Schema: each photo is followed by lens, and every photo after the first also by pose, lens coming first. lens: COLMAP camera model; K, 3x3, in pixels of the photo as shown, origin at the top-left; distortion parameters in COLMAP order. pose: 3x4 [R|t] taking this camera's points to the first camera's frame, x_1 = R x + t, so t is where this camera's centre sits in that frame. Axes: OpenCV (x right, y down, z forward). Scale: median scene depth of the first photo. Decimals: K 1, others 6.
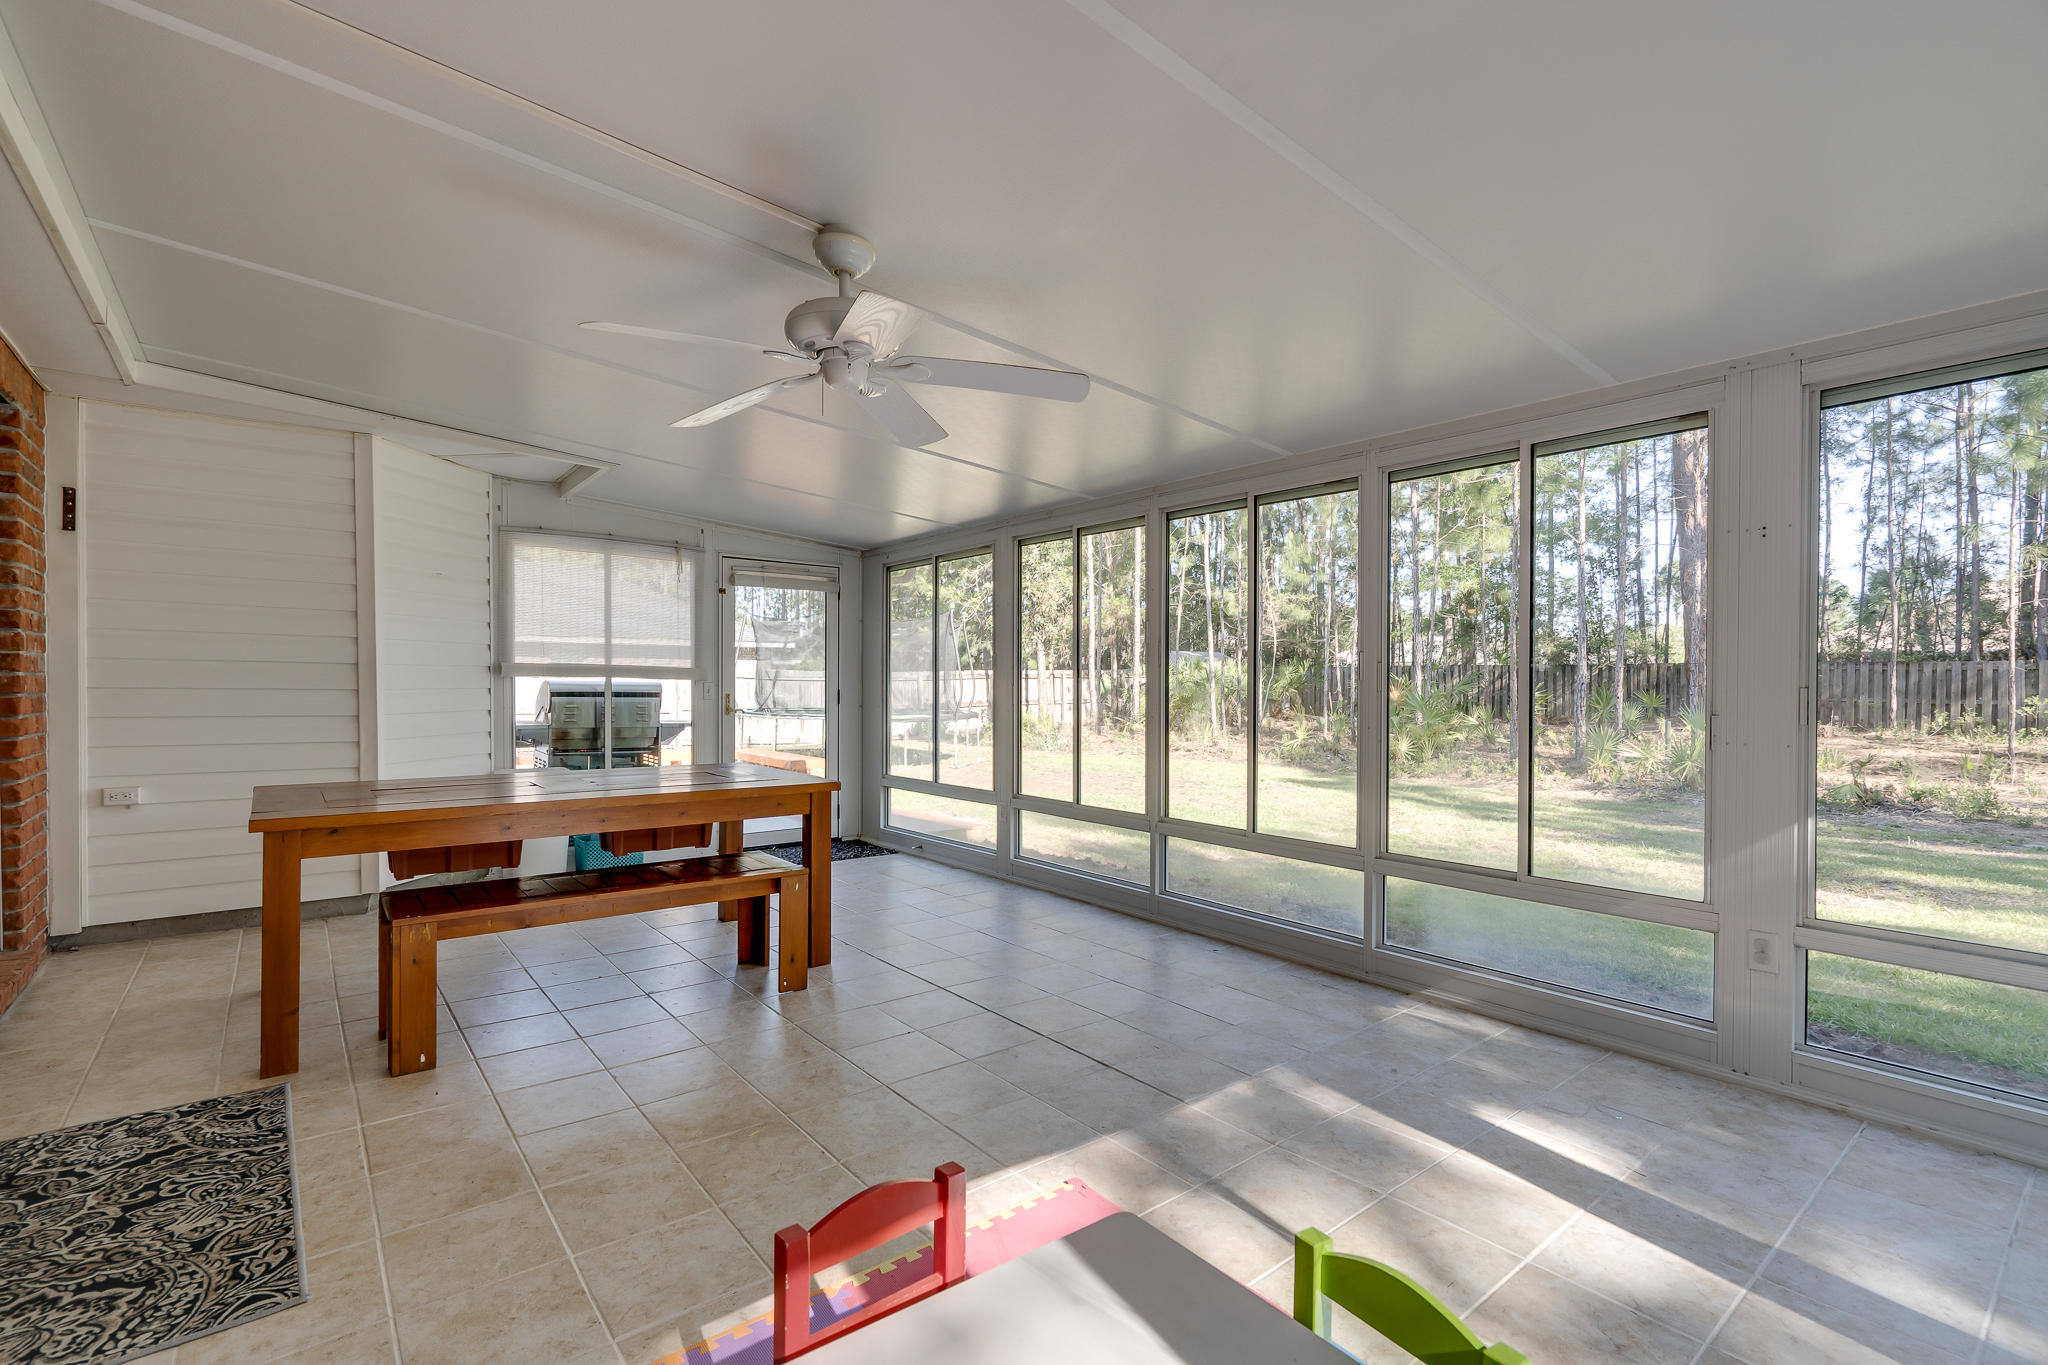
lens RADIAL K [[931.0, 0, 1009.0], [0, 931.0, 688.2], [0, 0, 1]] dist [0.000008, 0.000926]
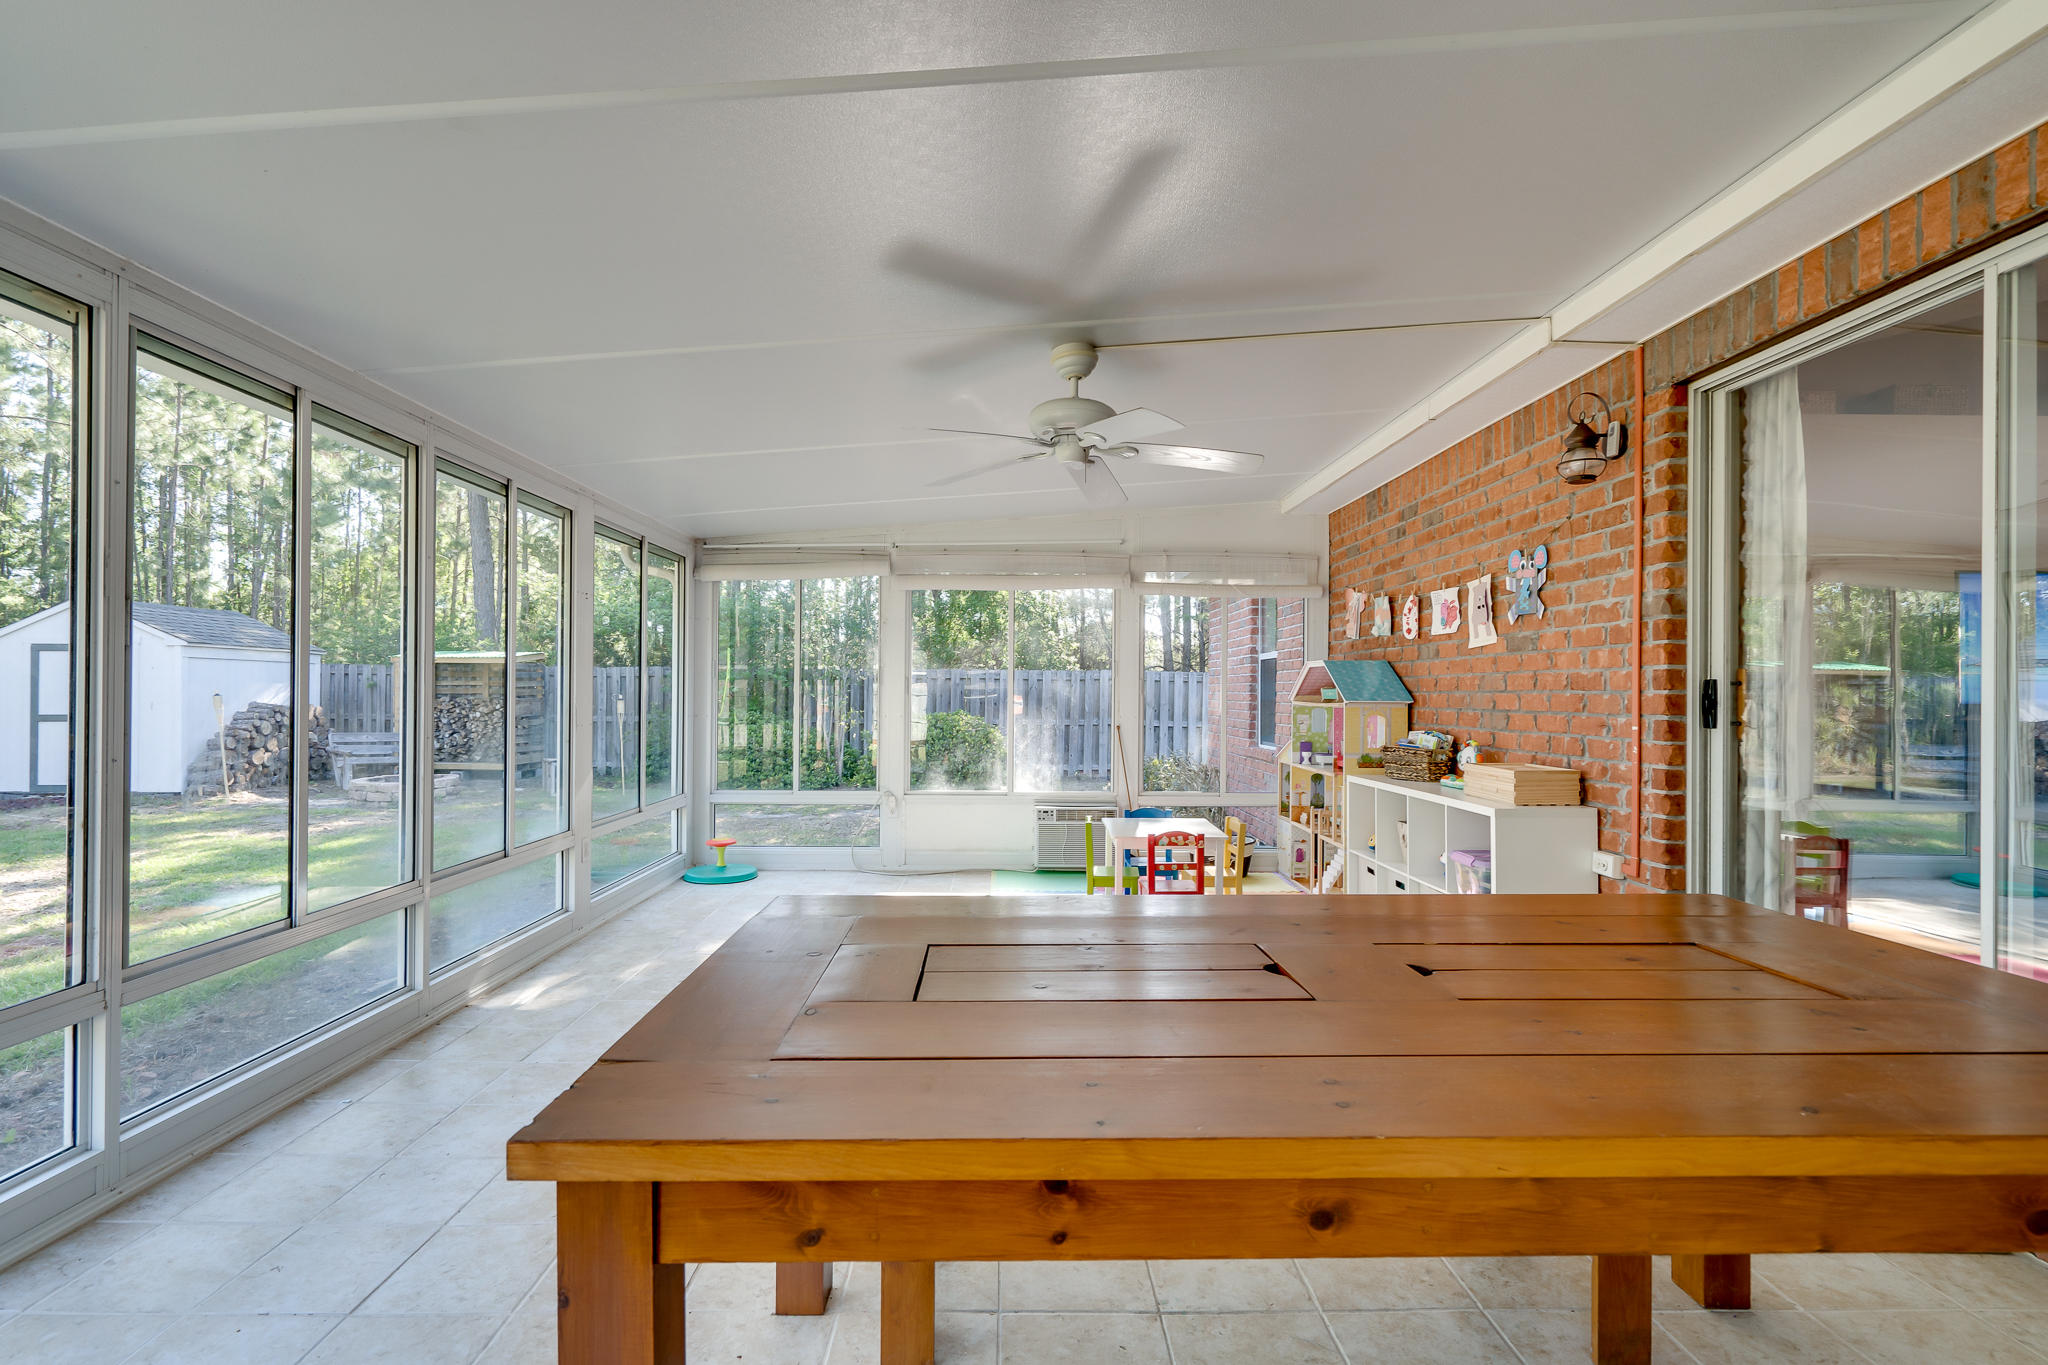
lens RADIAL K [[931.0, 0, 1009.0], [0, 931.0, 688.2], [0, 0, 1]] dist [0.000008, 0.000926]
pose [[-0.786599, -0.004548, 0.617448, -0.559962], [-0.005187, 0.999986, 0.000758, 0.010581], [-0.617443, -0.002607, -0.786612, 1.383122]]
